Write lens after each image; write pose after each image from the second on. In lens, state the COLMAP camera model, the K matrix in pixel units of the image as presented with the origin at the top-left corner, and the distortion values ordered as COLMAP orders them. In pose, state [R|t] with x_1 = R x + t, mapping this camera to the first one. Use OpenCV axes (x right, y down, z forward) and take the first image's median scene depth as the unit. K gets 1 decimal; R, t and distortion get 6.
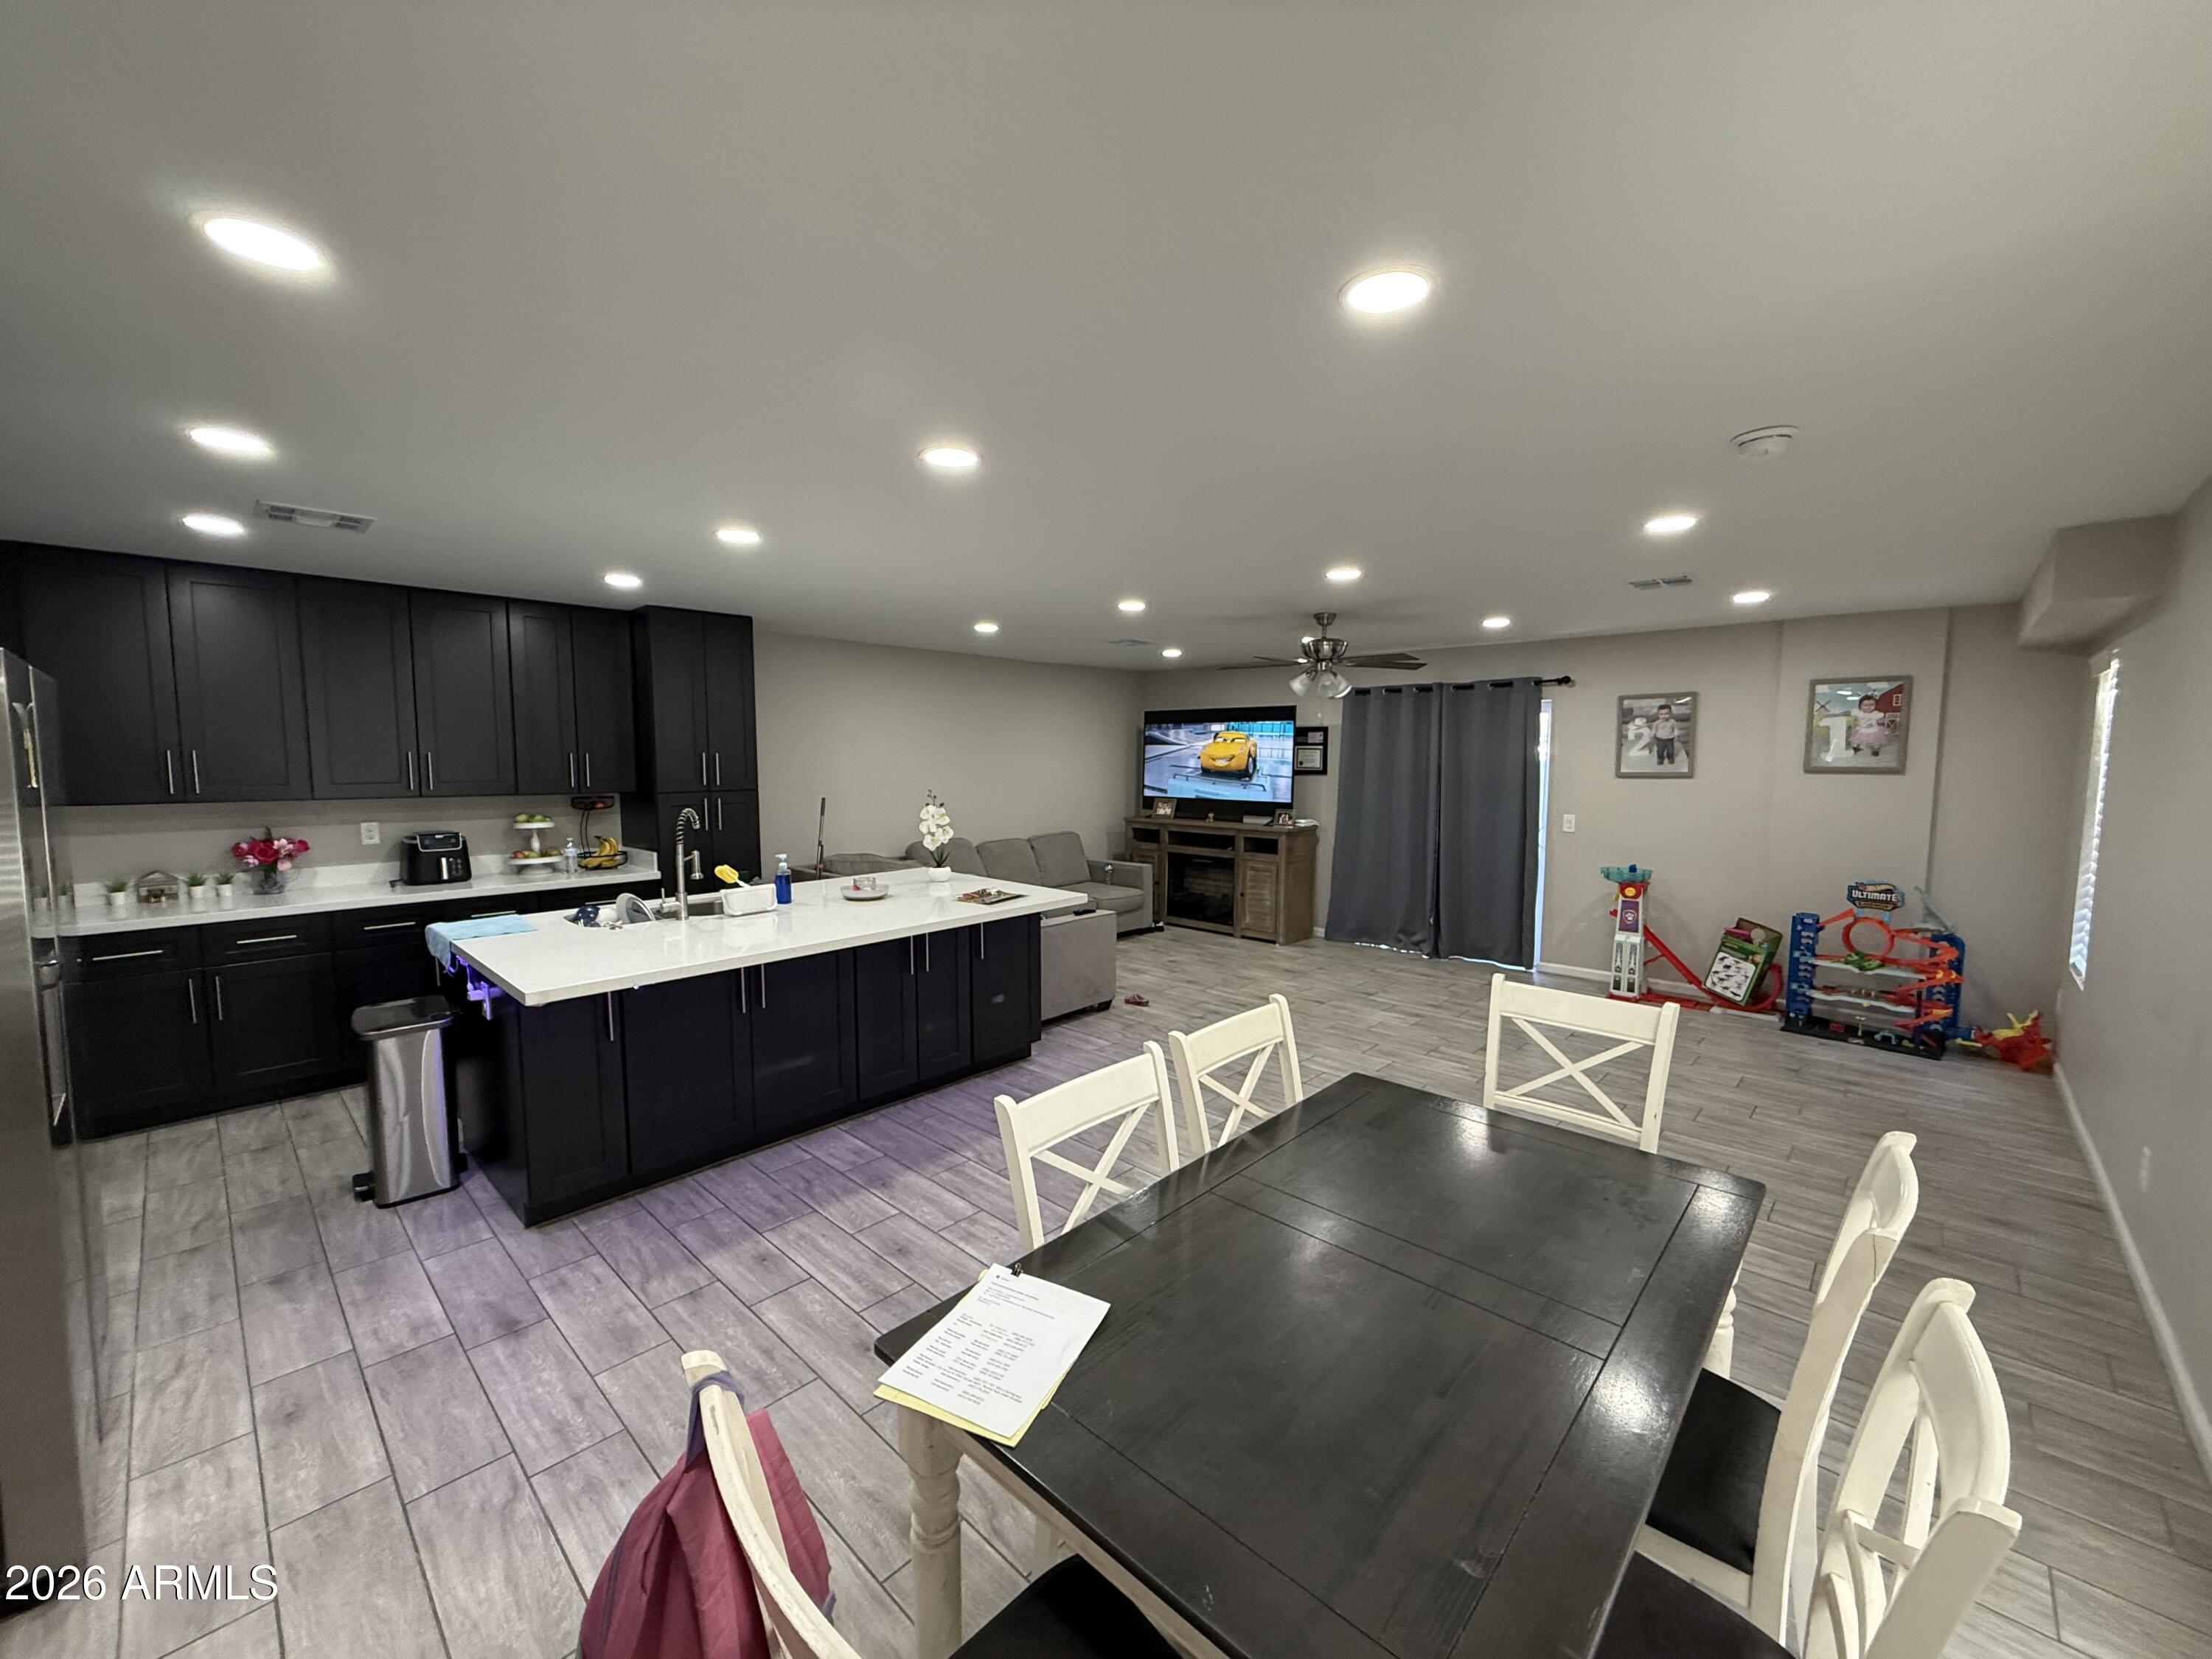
lens RADIAL K [[884.4, 0, 1106.0], [0, 884.4, 829.5], [0, 0, 1]] dist [-0.001059, -0.000117]
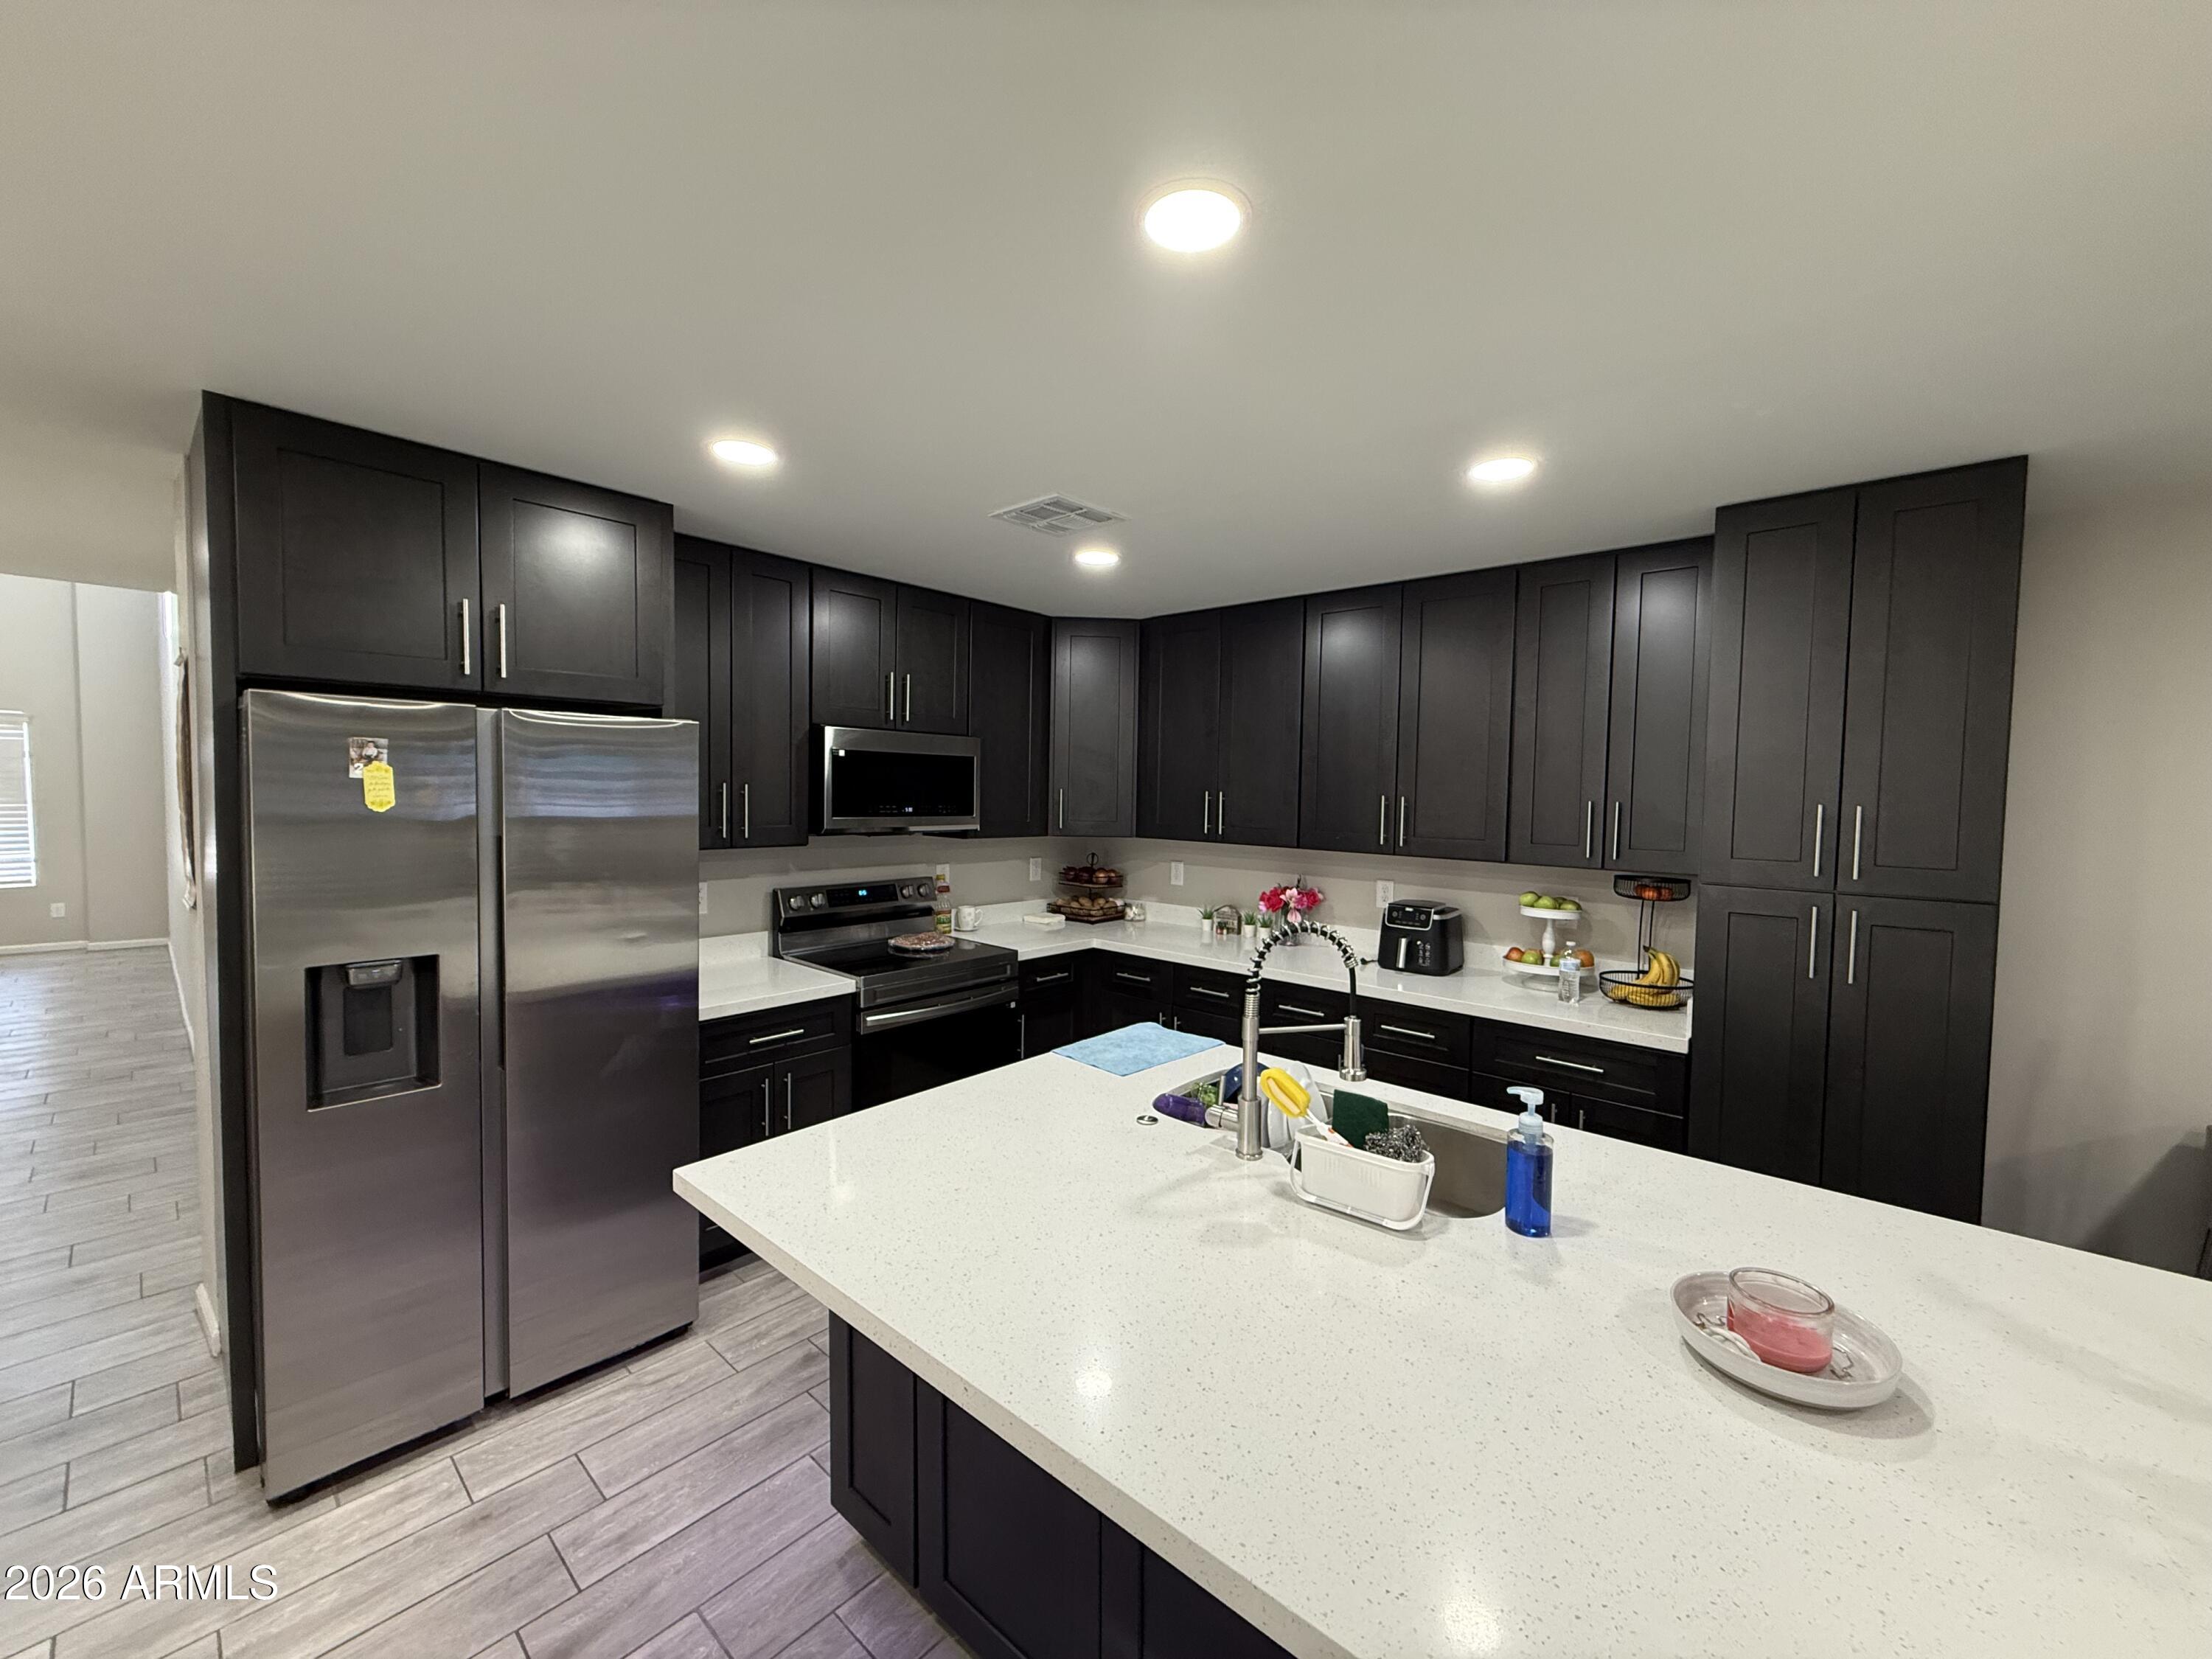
lens RADIAL K [[884.4, 0, 1106.0], [0, 884.4, 829.5], [0, 0, 1]] dist [-0.001059, -0.000117]
pose [[0.028148, 0.040142, -0.998797, -0.026266], [-0.110733, 0.993169, 0.036795, -0.061273], [0.993451, 0.109564, 0.032401, 0.764381]]
